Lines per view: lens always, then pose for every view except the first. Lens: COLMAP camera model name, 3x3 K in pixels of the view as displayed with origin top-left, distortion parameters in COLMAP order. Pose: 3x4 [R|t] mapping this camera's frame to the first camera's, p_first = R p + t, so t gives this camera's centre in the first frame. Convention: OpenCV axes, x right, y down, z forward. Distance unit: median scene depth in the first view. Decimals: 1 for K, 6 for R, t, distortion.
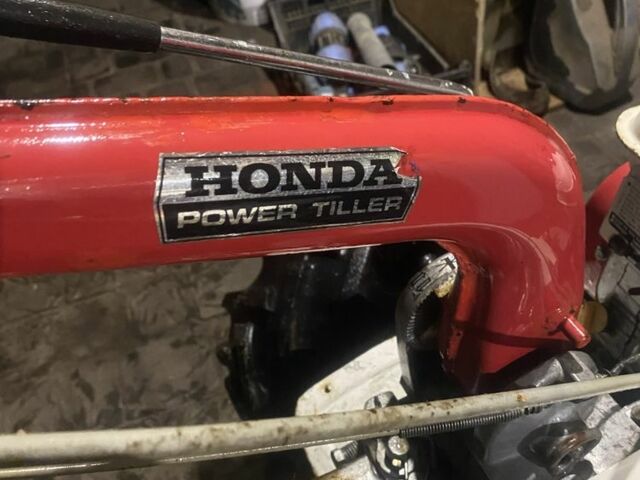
lens RADIAL K [[642.8, 0, 318.4], [0, 642.8, 236.8], [0, 0, 1]] dist [0.112993, -0.318368]
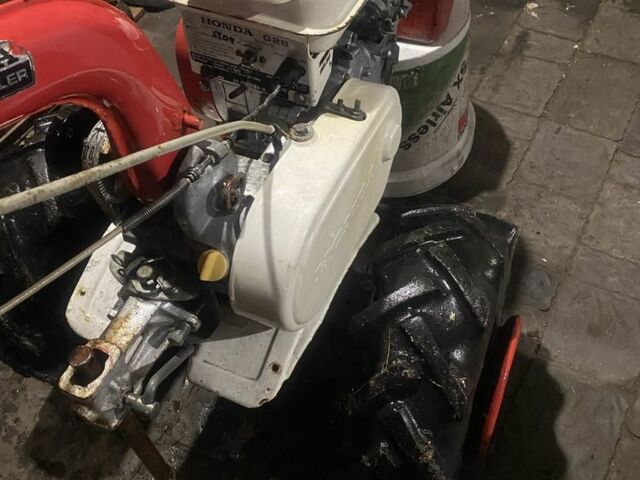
lens RADIAL K [[642.8, 0, 318.4], [0, 642.8, 236.8], [0, 0, 1]] dist [0.112993, -0.318368]
pose [[0.758060, -0.530579, 0.379251, -0.081604], [0.494286, 0.846766, 0.196643, 0.189232], [-0.425471, 0.038391, 0.904157, -0.405583]]
